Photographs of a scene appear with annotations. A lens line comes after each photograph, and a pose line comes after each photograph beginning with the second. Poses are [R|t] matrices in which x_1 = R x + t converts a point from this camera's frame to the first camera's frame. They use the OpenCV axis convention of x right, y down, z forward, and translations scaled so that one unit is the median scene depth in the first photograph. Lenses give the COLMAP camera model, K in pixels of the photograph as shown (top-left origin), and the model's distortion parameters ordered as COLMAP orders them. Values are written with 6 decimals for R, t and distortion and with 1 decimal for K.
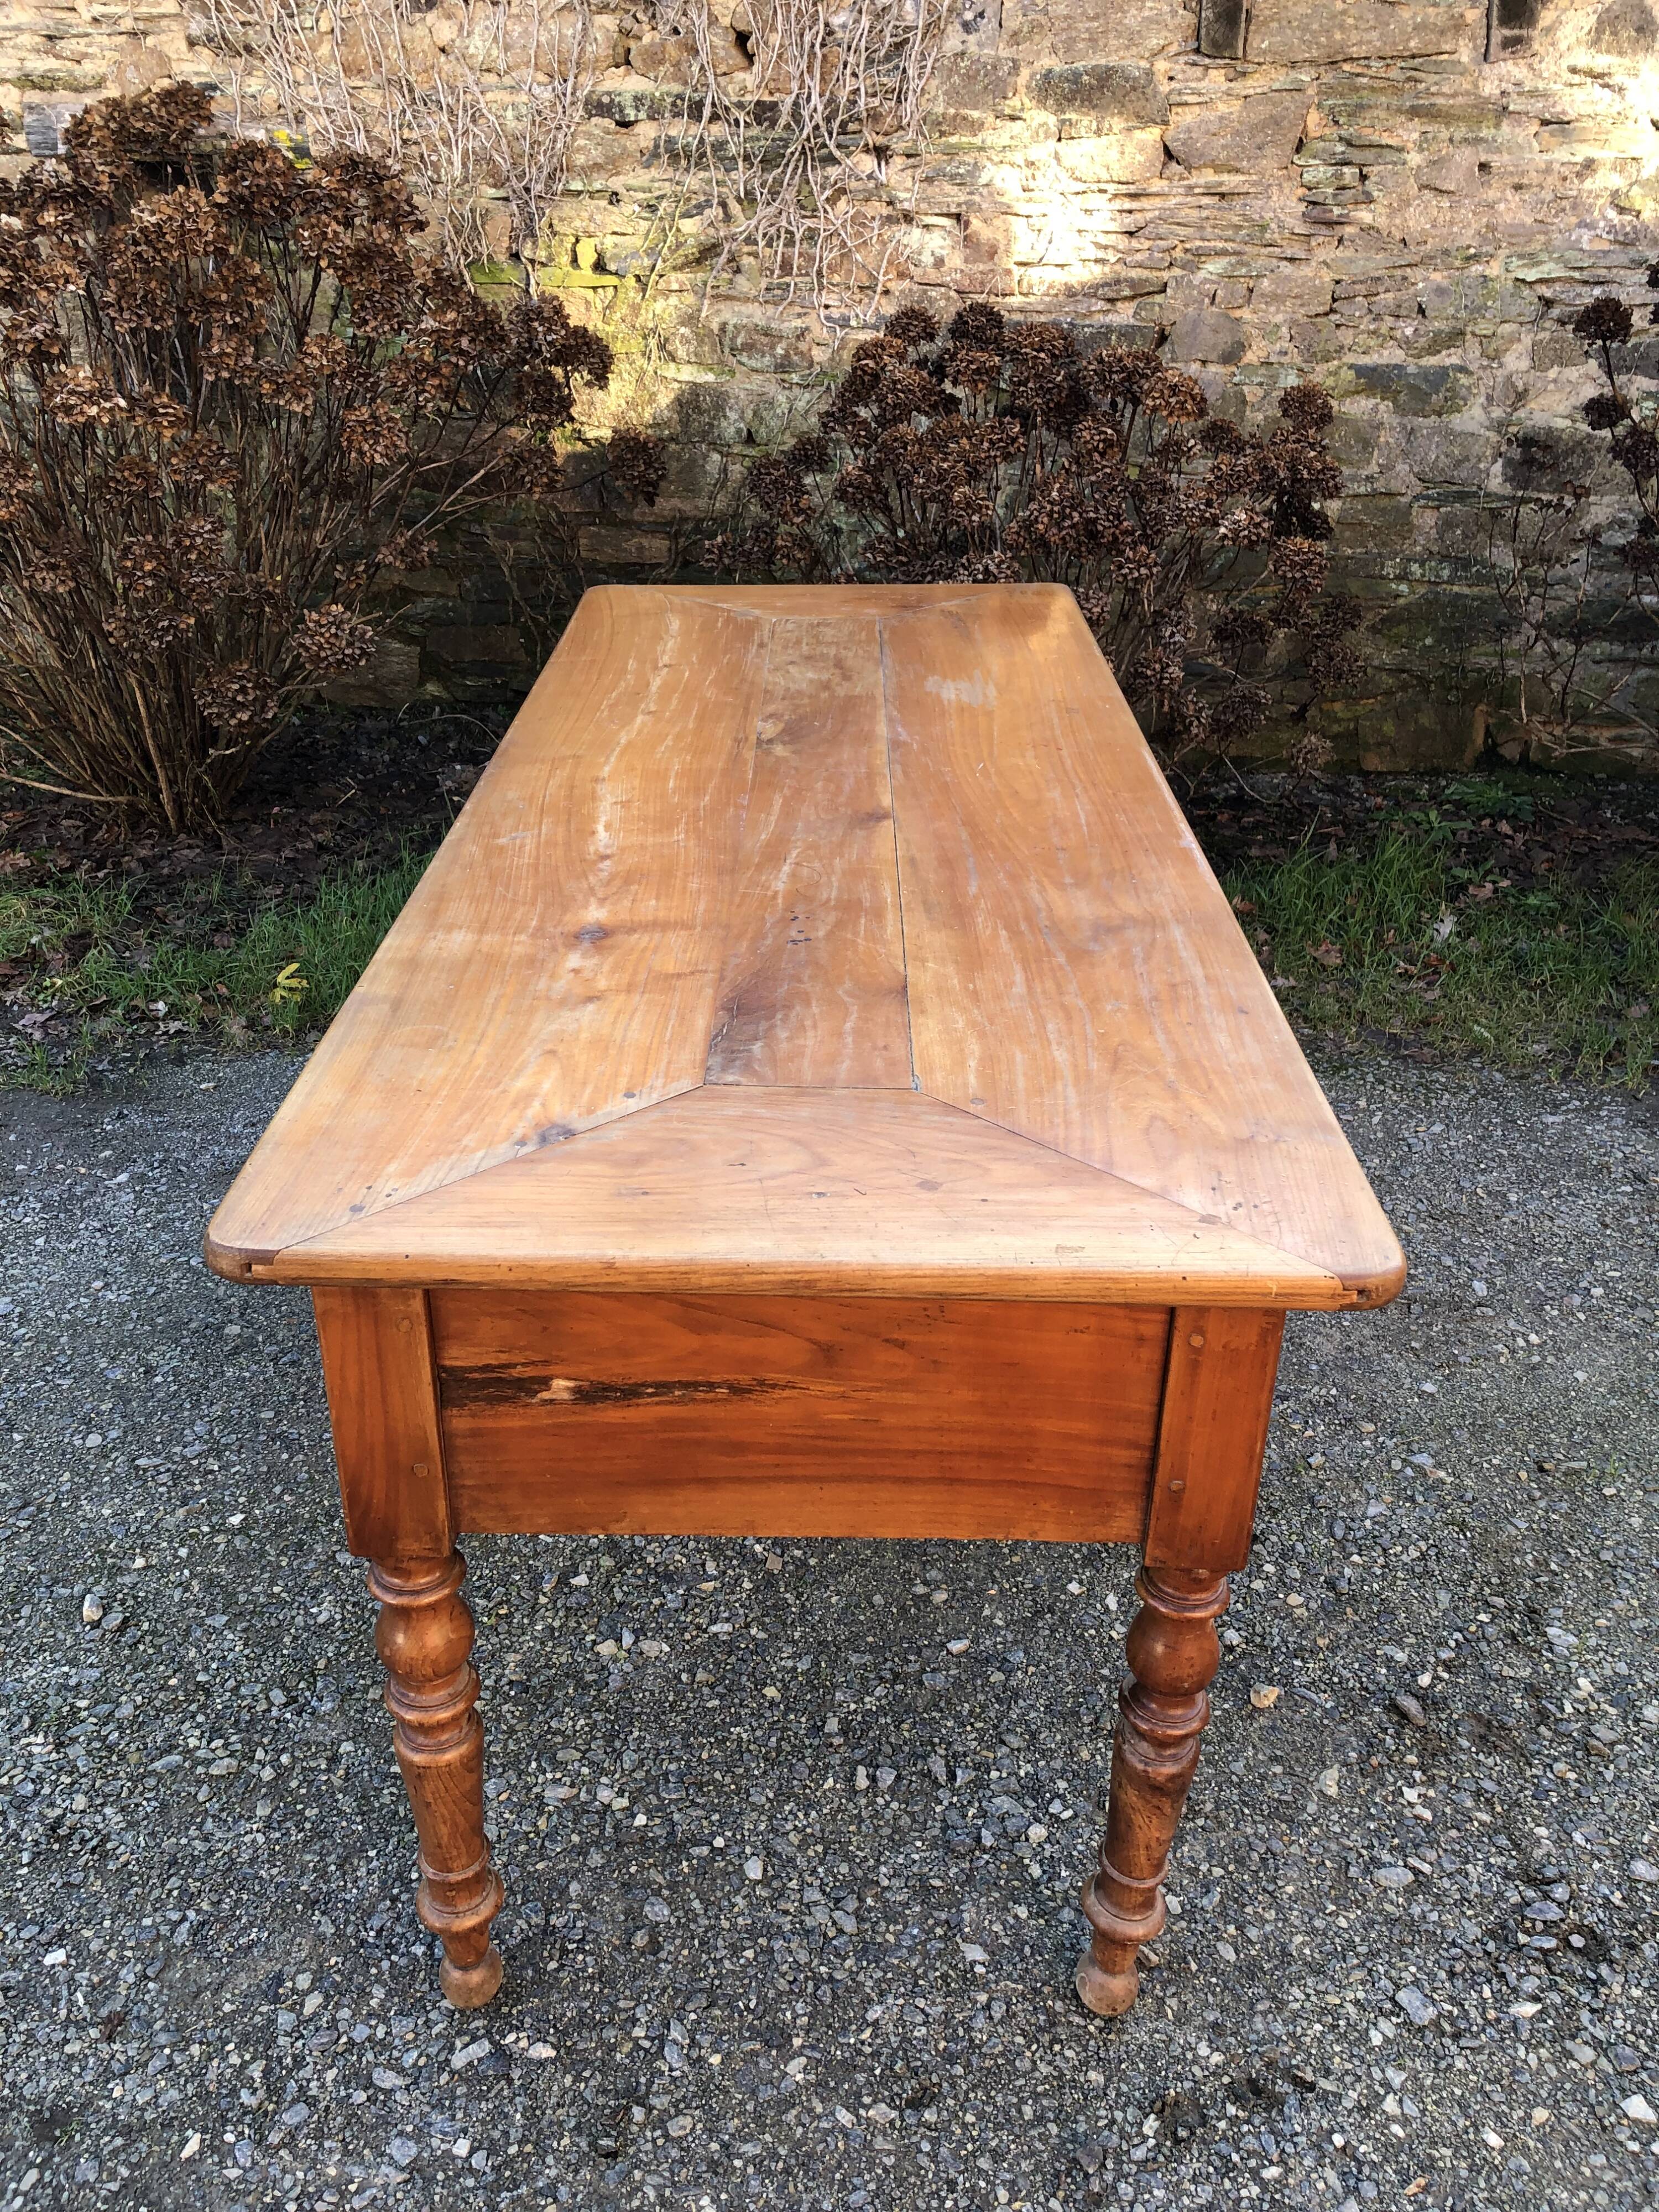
lens RADIAL K [[1805.4, 0, 830.1], [0, 1805.4, 1090.3], [0, 0, 1]] dist [0.016453, -0.002948]
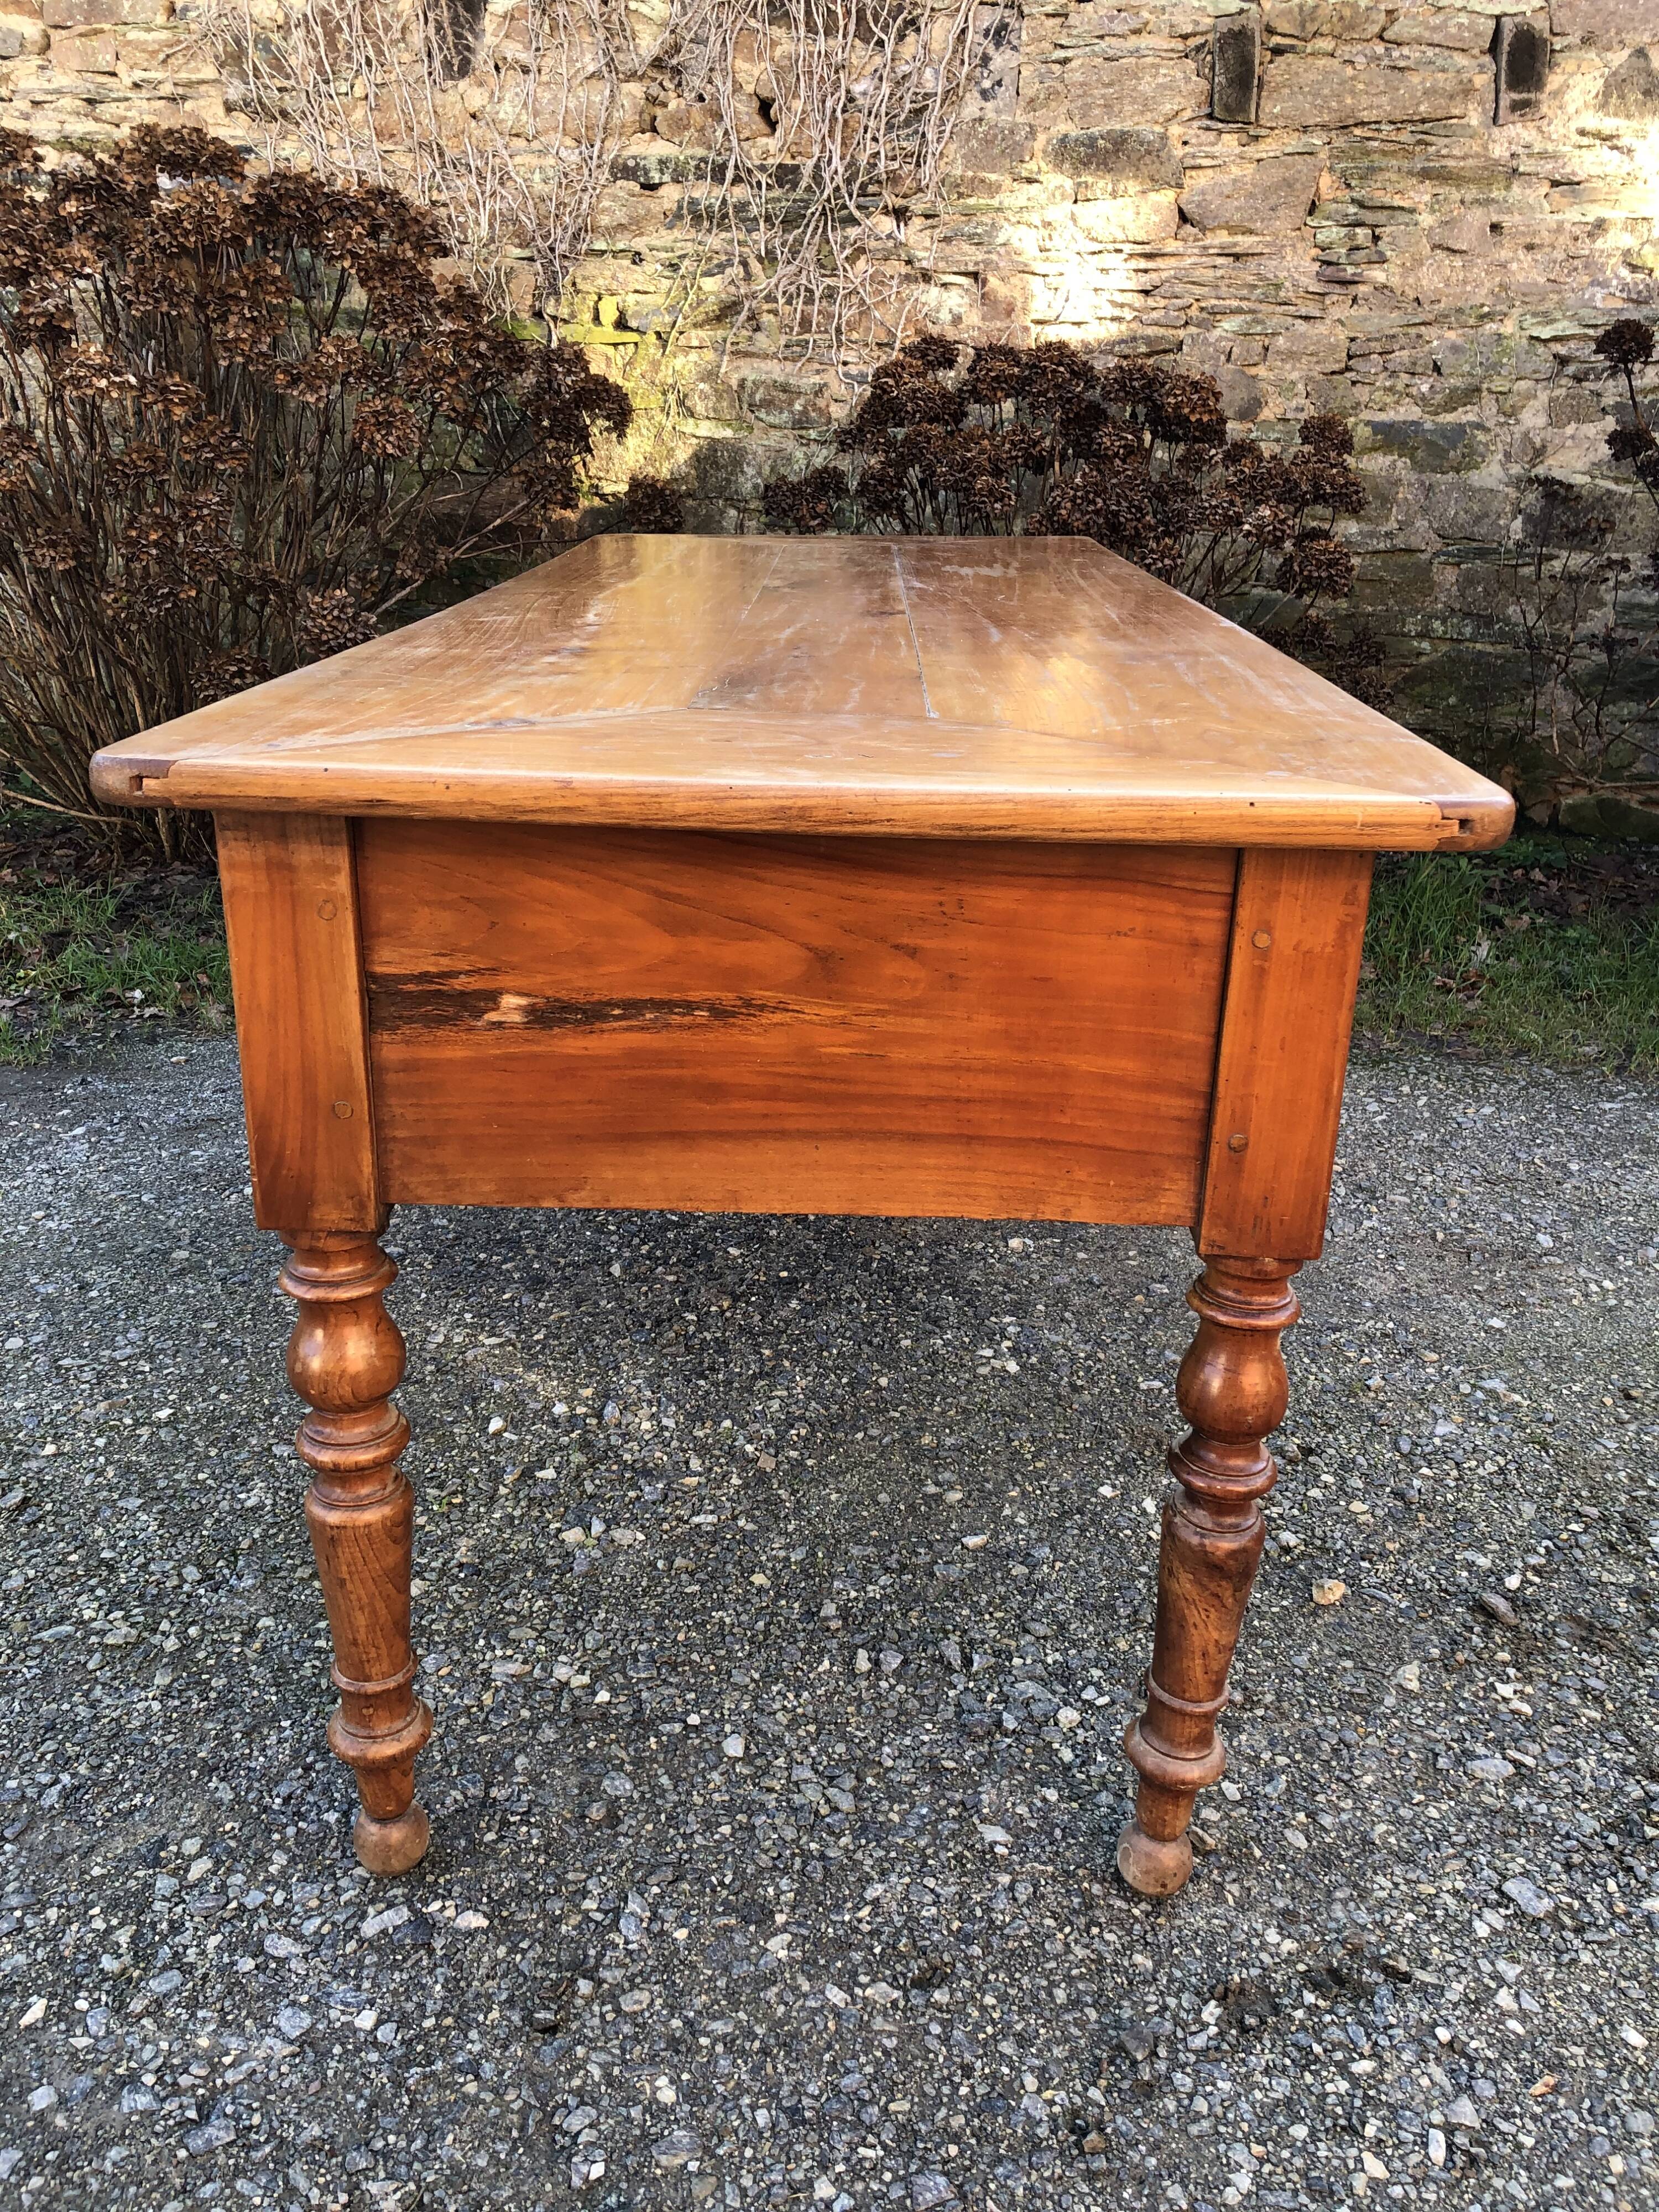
lens RADIAL K [[1805.4, 0, 832.4], [0, 1805.4, 1090.8], [0, 0, 1]] dist [0.016453, -0.002948]
pose [[0.999911, 0.011674, -0.006521, 0.002550], [-0.012382, 0.992465, -0.121902, 0.098903], [0.005048, 0.121971, 0.992521, 0.052976]]
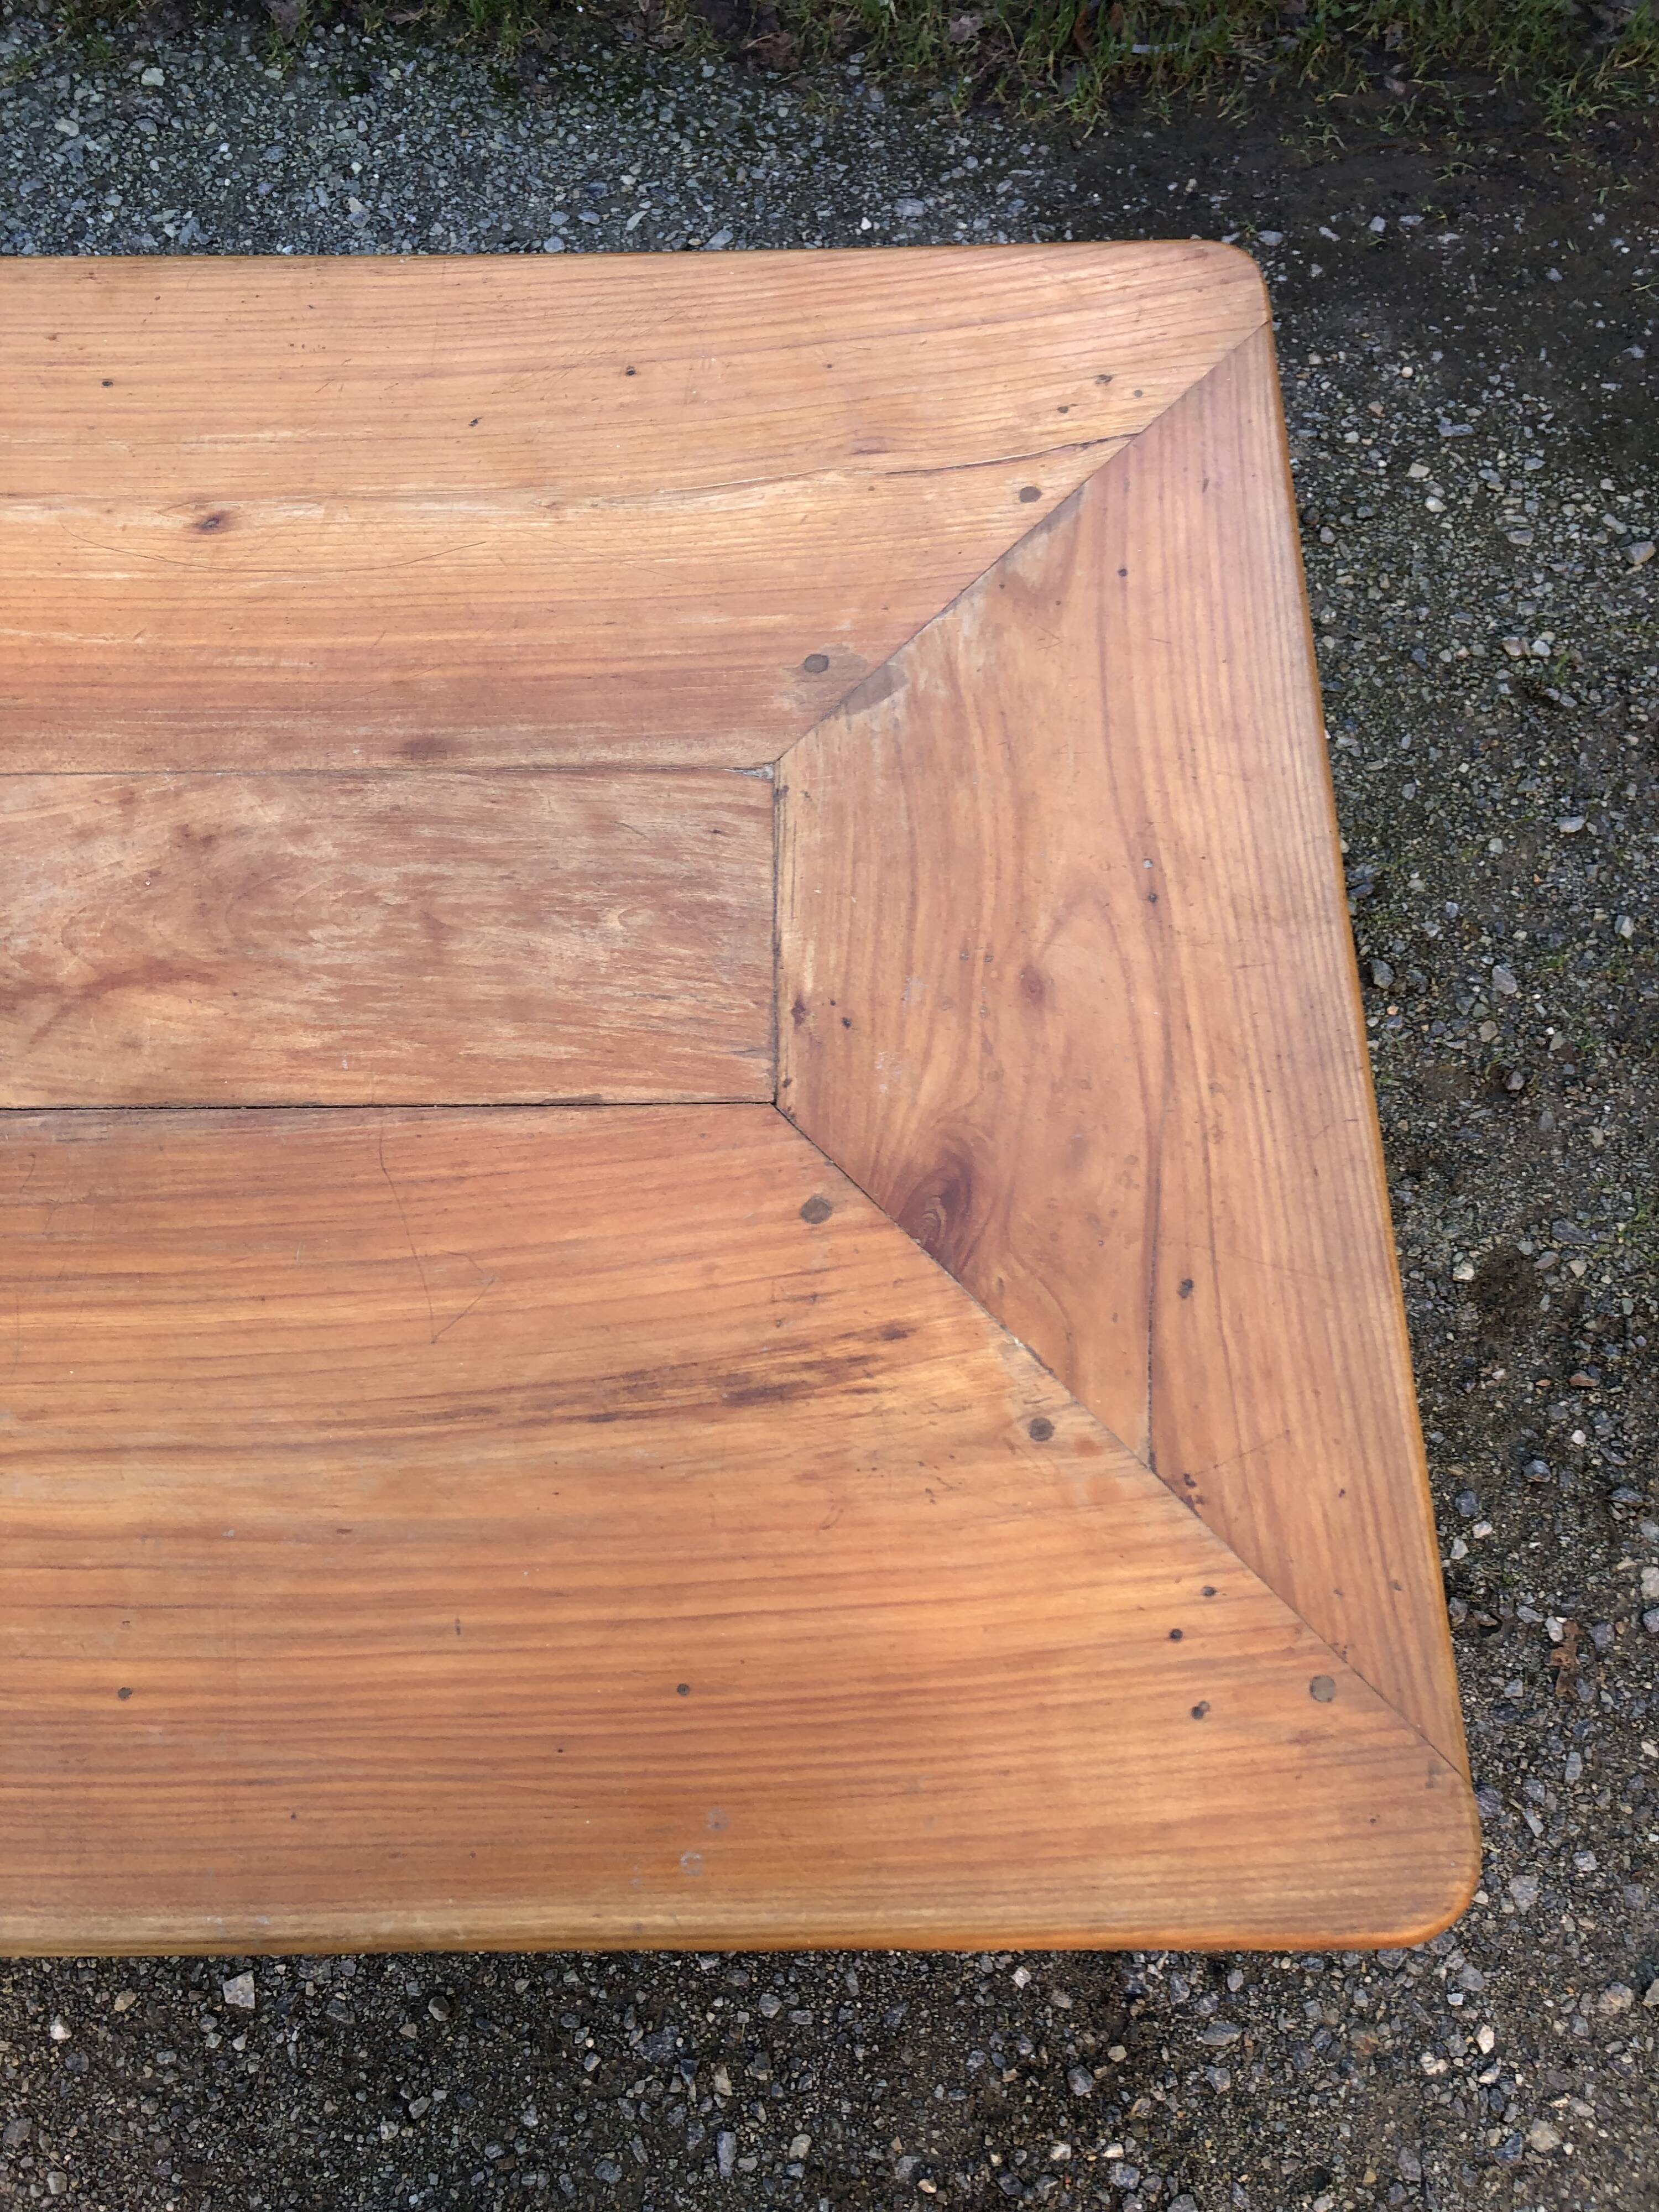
lens RADIAL K [[1805.4, 0, 813.4], [0, 1805.4, 1073.8], [0, 0, 1]] dist [0.016453, -0.002948]
pose [[0.999634, -0.013237, -0.023576, 0.290776], [0.025461, 0.754250, 0.656094, -0.136404], [0.009097, -0.656454, 0.754311, 0.241895]]
